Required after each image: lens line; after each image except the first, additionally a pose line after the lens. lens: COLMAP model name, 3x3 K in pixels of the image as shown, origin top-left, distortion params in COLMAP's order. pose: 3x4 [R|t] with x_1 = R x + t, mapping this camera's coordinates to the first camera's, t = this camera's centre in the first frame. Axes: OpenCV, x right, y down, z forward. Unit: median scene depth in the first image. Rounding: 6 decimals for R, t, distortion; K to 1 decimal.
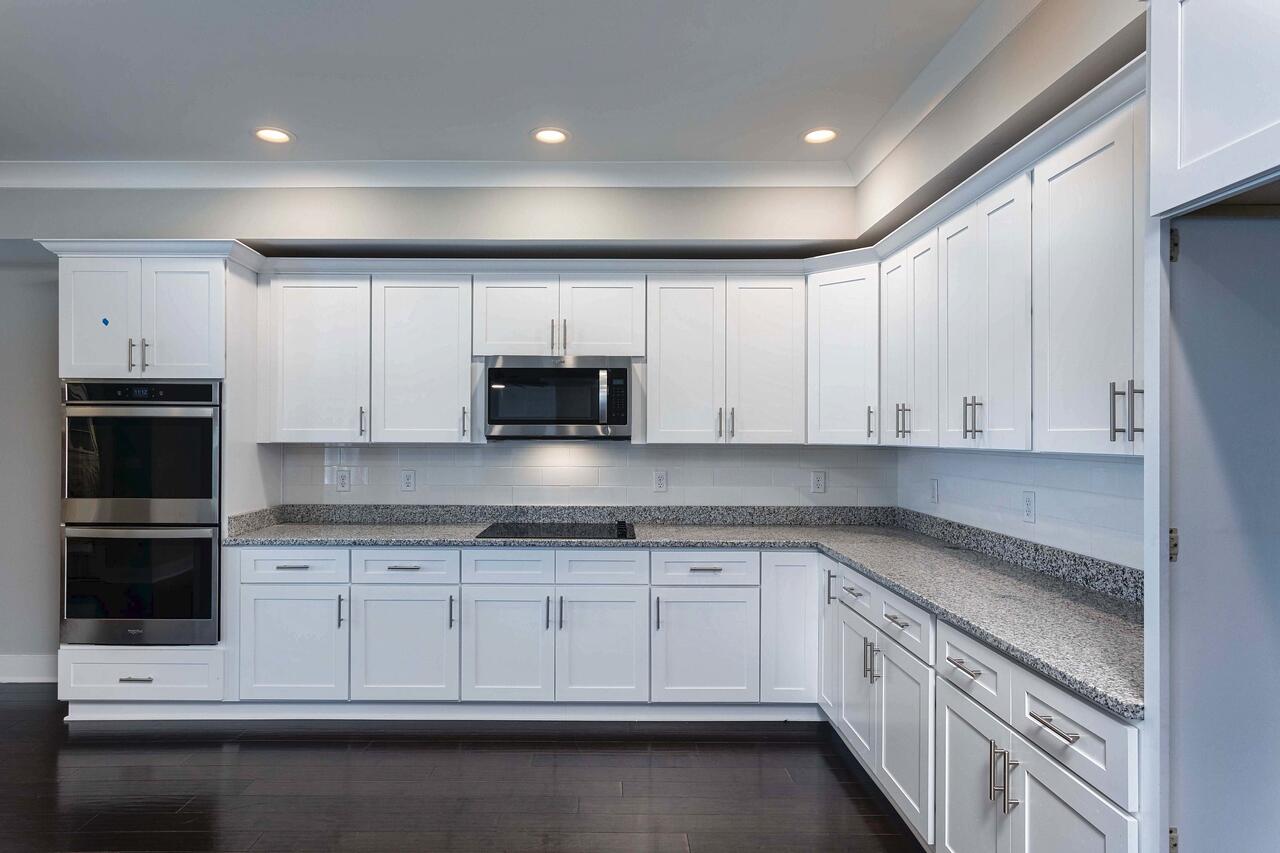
lens RADIAL K [[717.4, 0, 606.2], [0, 717.4, 430.9], [0, 0, 1]] dist [0.000124, 0.000615]
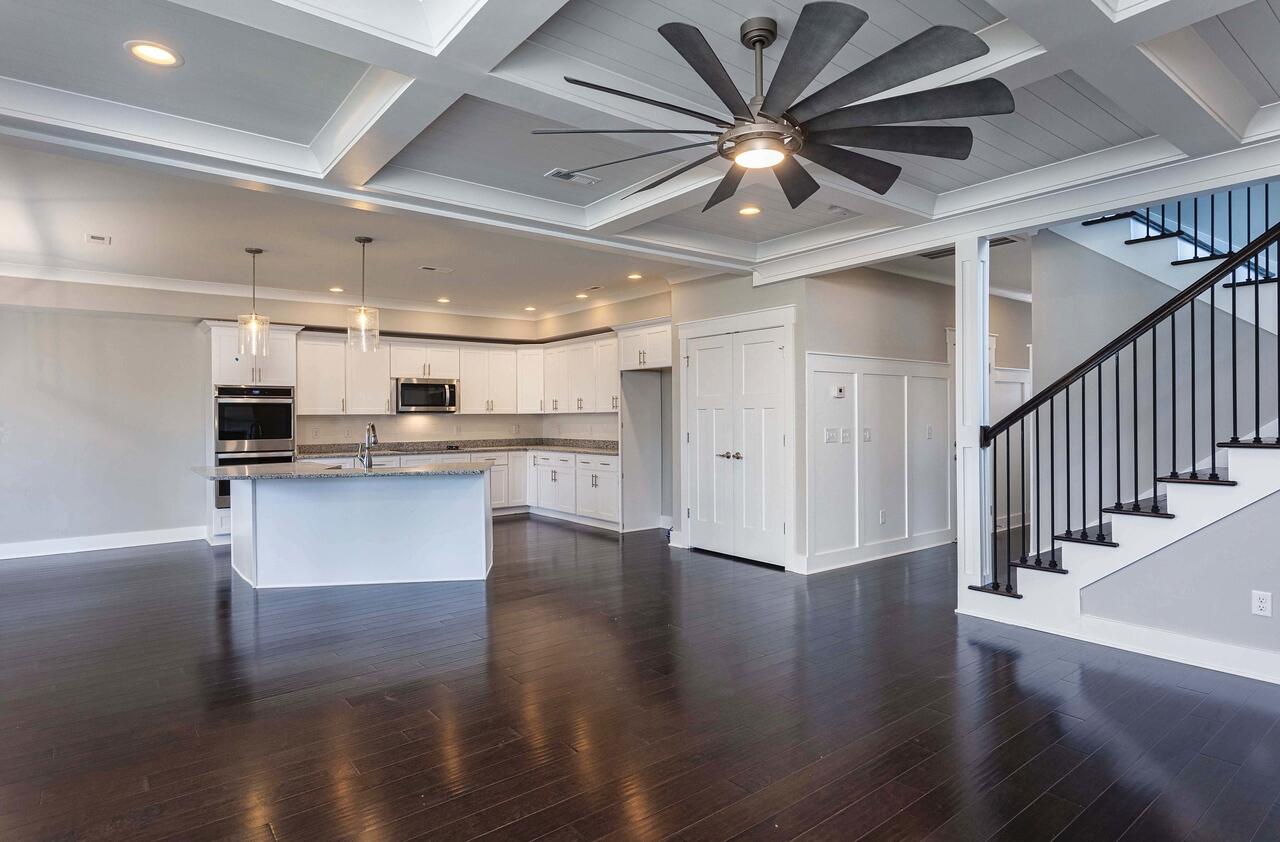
lens RADIAL K [[691.9, 0, 634.5], [0, 691.9, 418.4], [0, 0, 1]] dist [-0.001268, 0.000273]
pose [[0.786324, -0.011125, 0.617715, -1.037103], [0.010104, 0.999936, 0.005147, 0.028631], [-0.617732, 0.002194, 0.786386, -1.385977]]
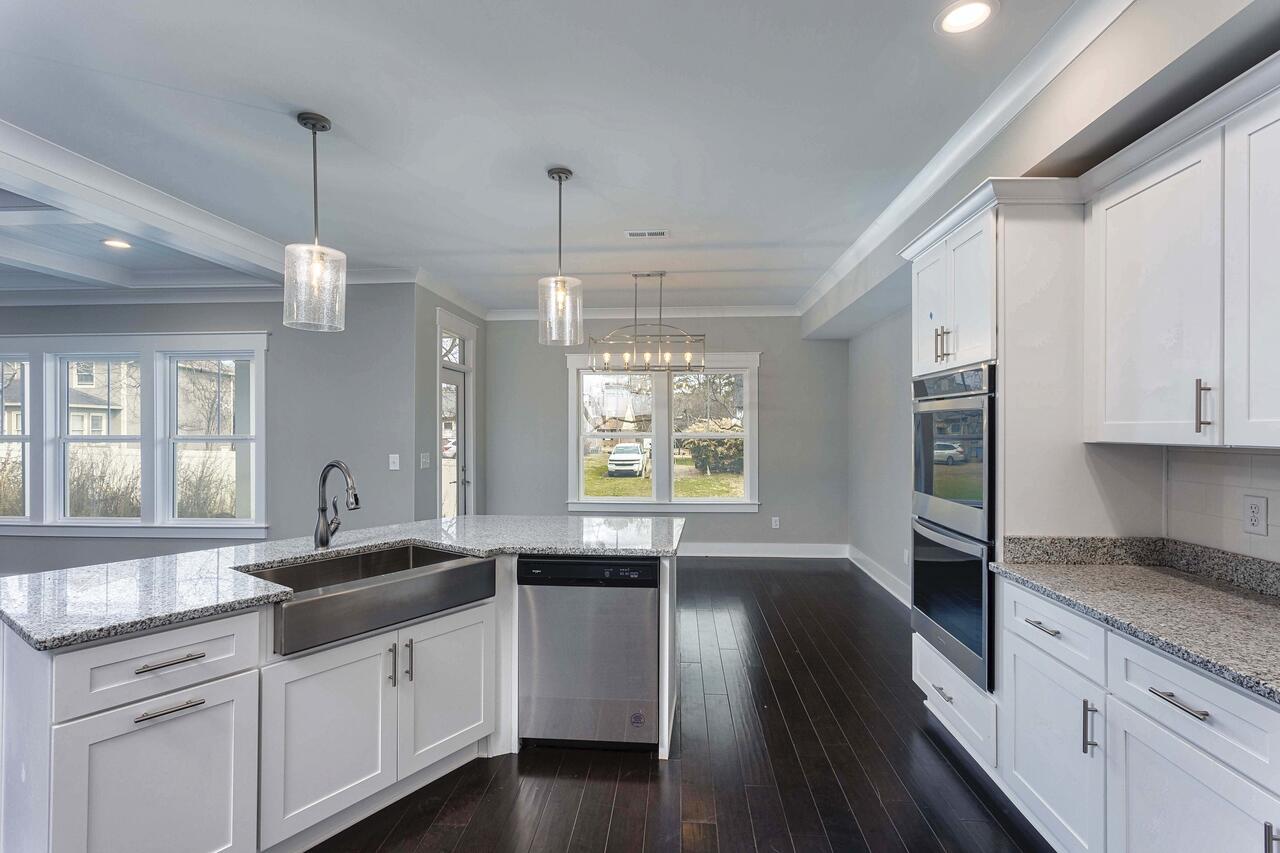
lens RADIAL K [[600.8, 0, 640.0], [0, 600.8, 426.5], [0, 0, 1]] dist [0.004467, 0.000575]
pose [[-0.066693, -0.006161, -0.997755, 0.152310], [0.002150, 0.999978, -0.006318, 0.004369], [0.997771, -0.002567, -0.066678, 0.650736]]
